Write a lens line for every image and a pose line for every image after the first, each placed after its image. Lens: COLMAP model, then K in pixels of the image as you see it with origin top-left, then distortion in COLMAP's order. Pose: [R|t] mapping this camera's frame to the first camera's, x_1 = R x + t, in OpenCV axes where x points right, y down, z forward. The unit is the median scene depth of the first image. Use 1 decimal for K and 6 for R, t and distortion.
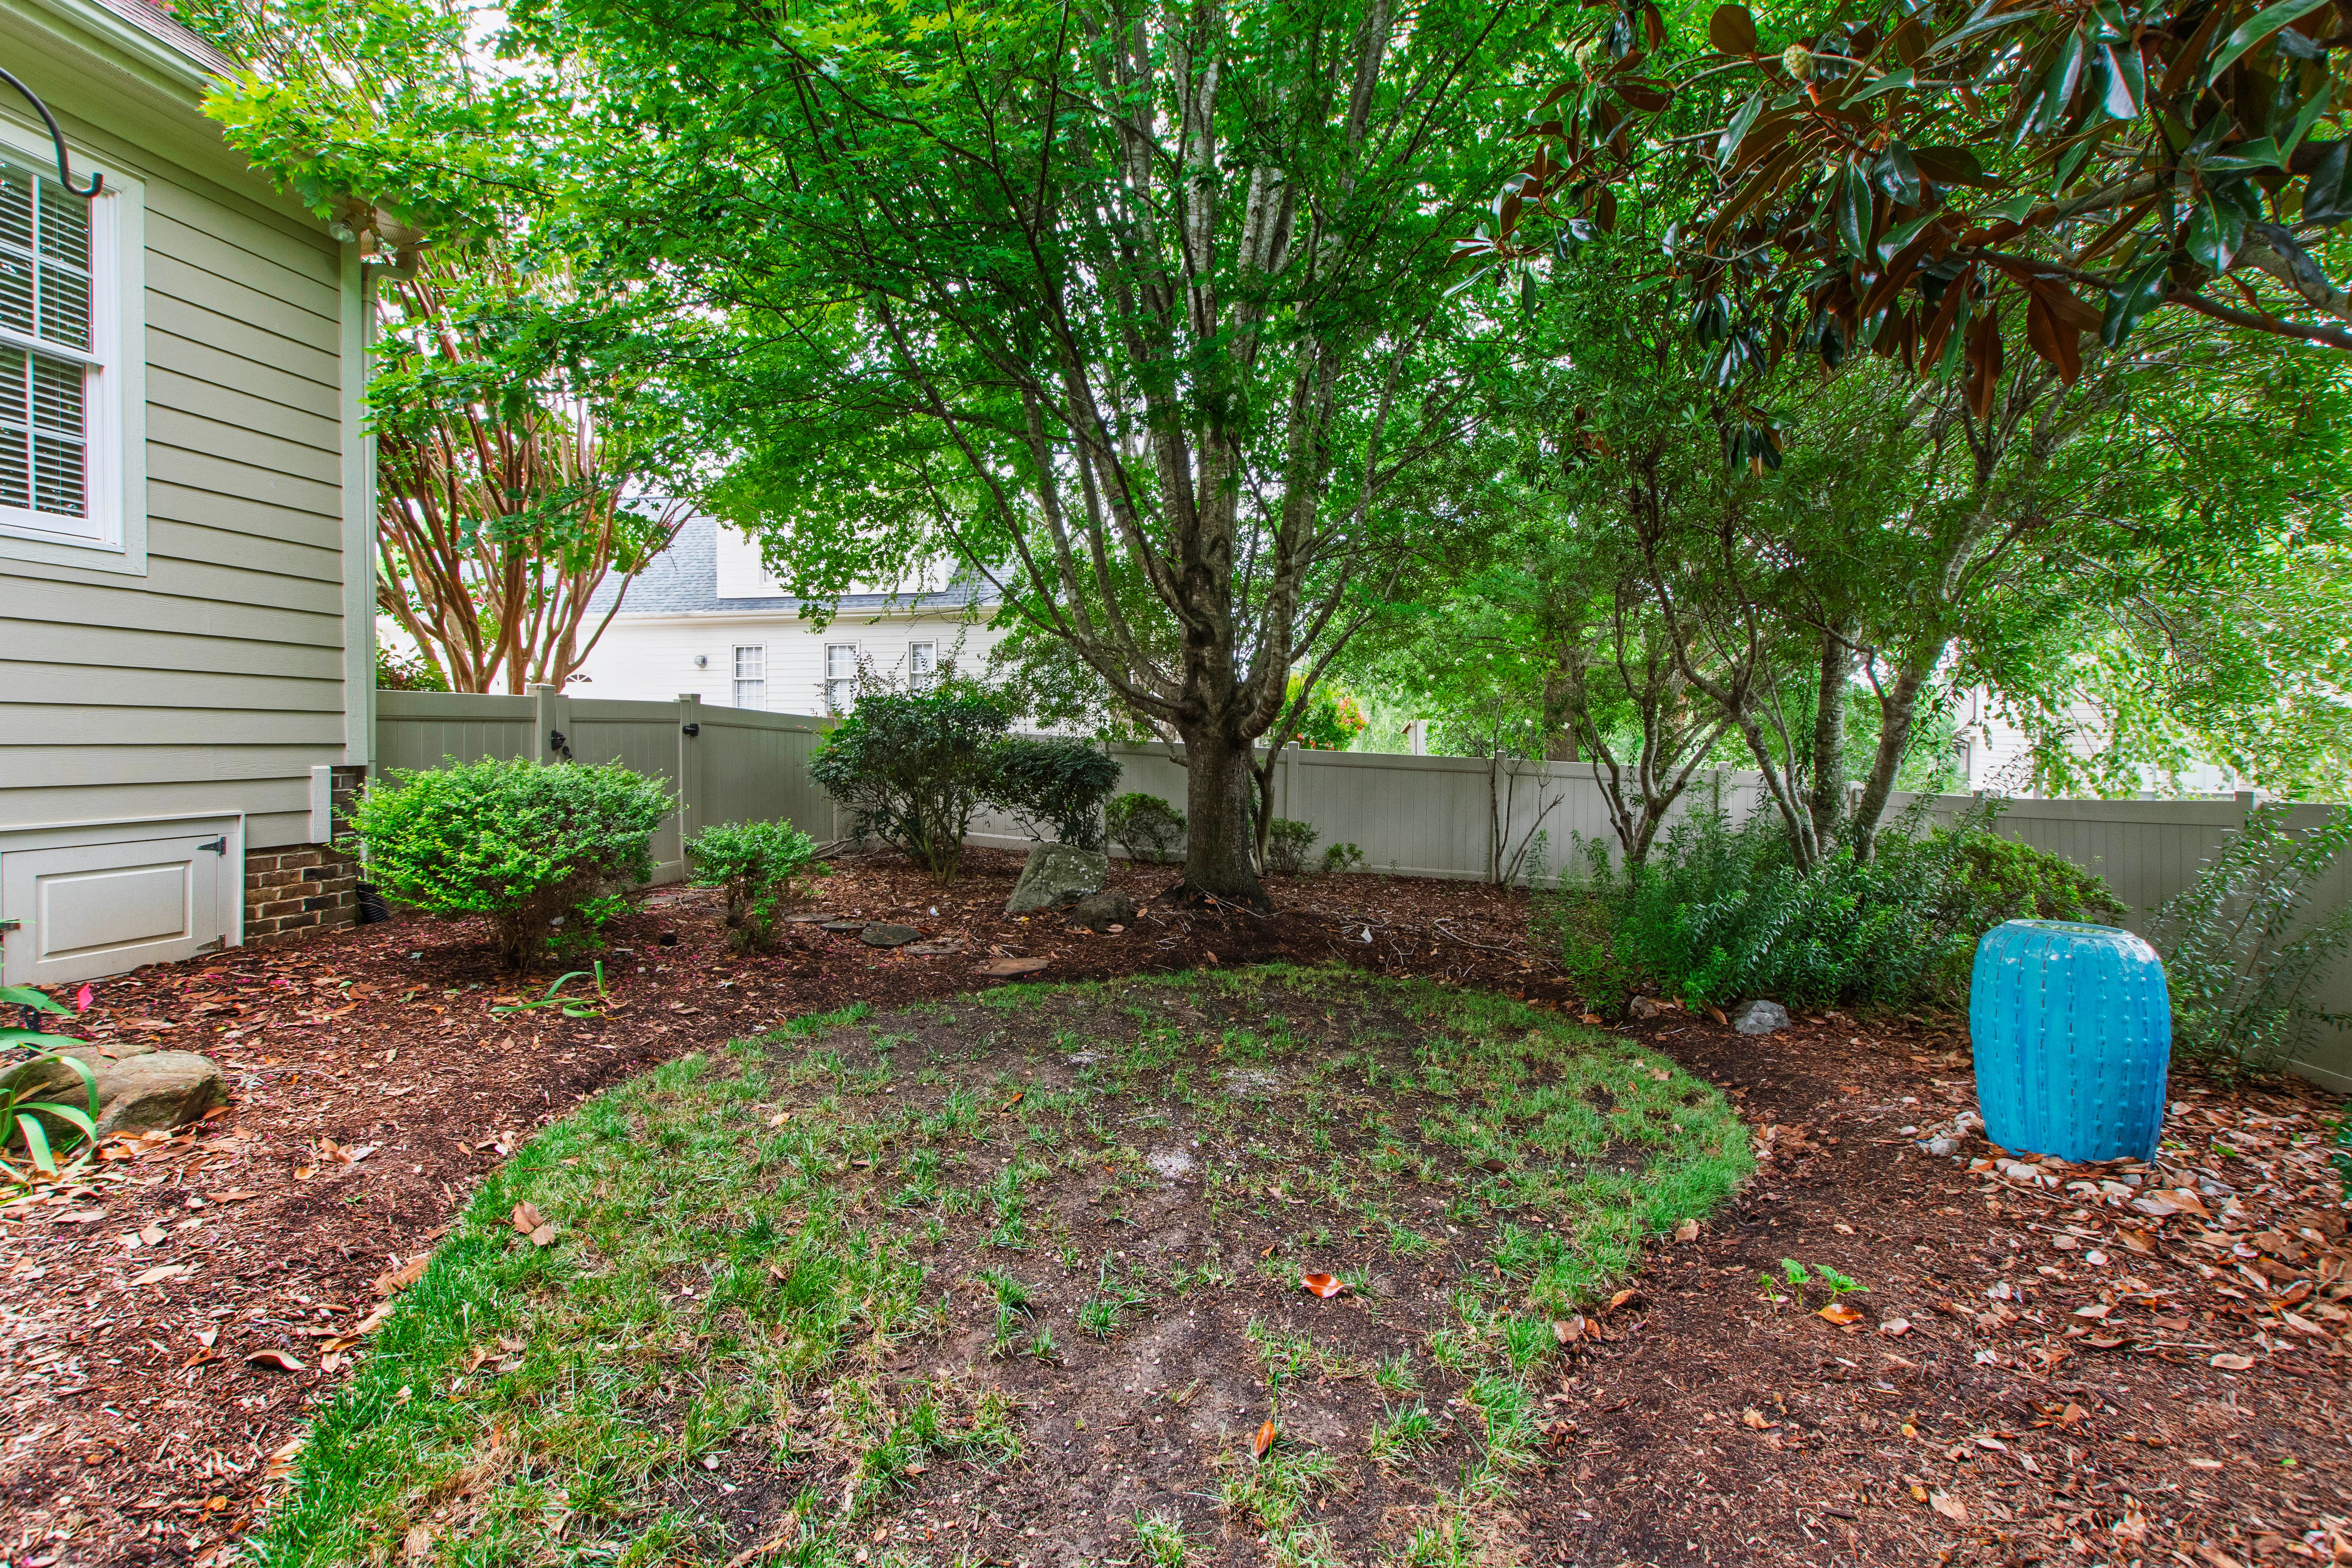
lens RADIAL K [[1039.1, 0, 1164.3], [0, 1039.1, 761.7], [0, 0, 1]] dist [0.000300, -0.000091]
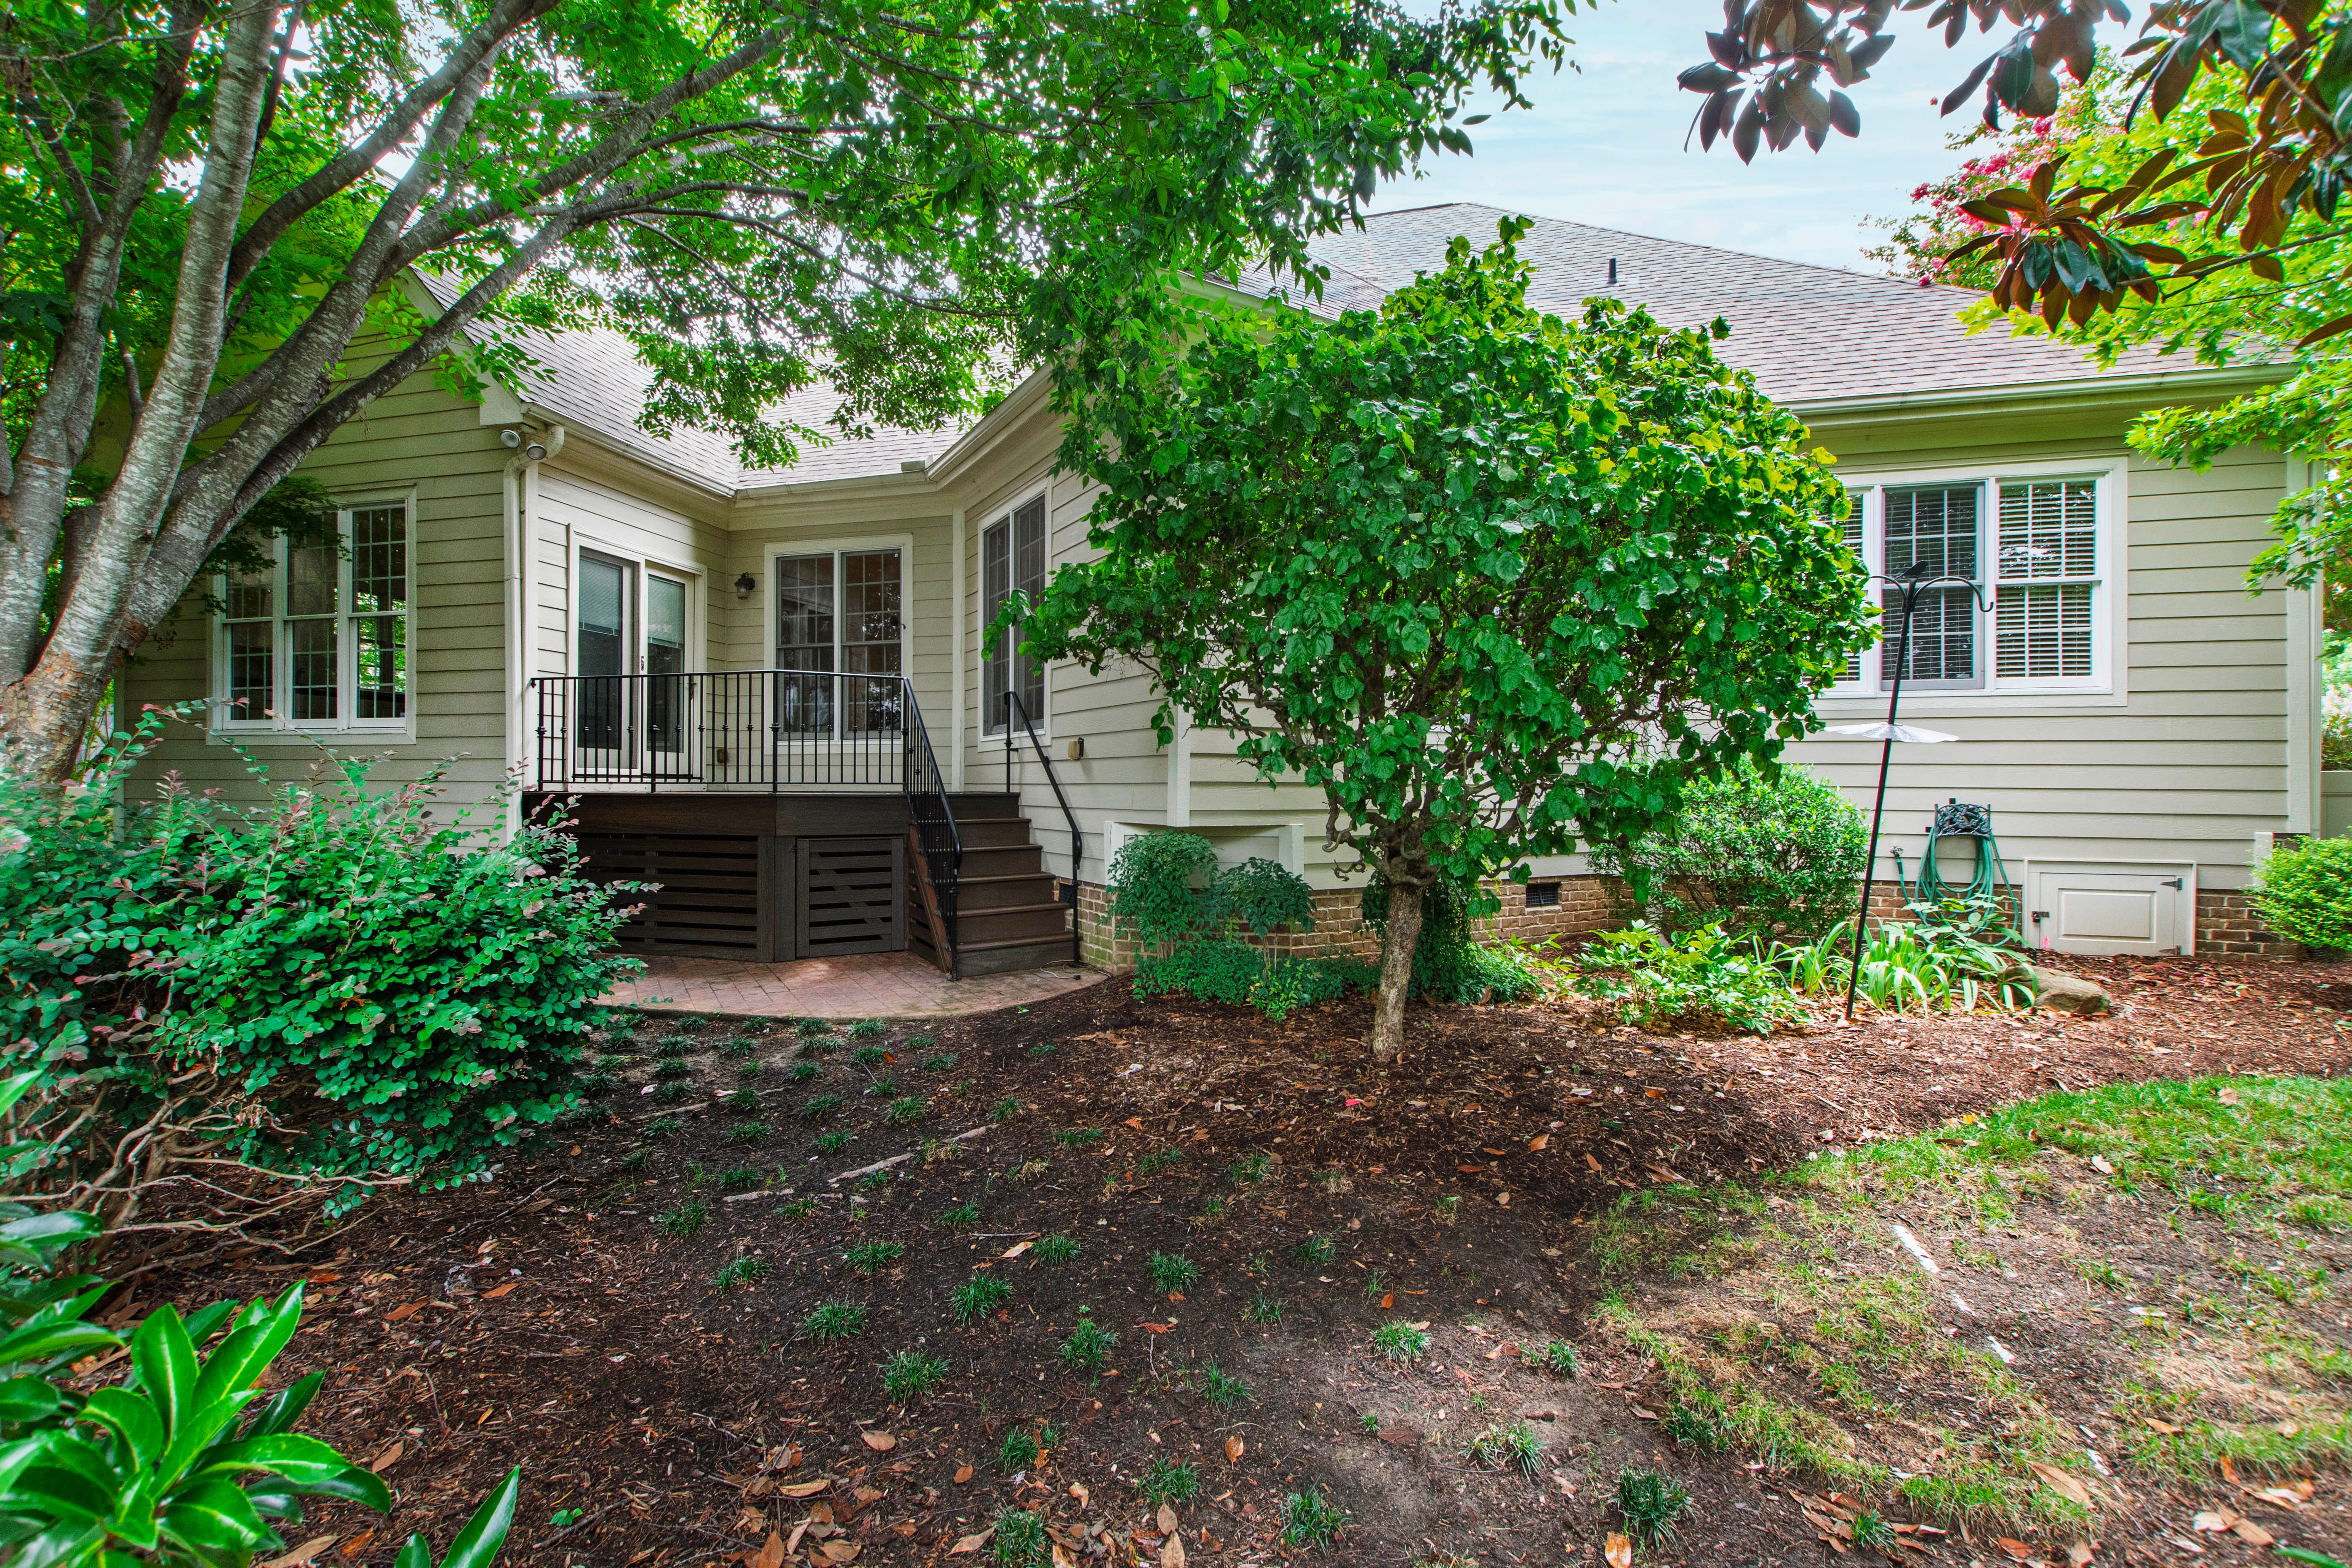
lens RADIAL K [[1039.1, 0, 1164.3], [0, 1039.1, 761.7], [0, 0, 1]] dist [0.000300, -0.000091]
pose [[-0.048055, -0.031520, -0.998347, 0.645711], [-0.028812, 0.999130, -0.030158, -0.005852], [0.998429, 0.027315, -0.048921, -0.366165]]
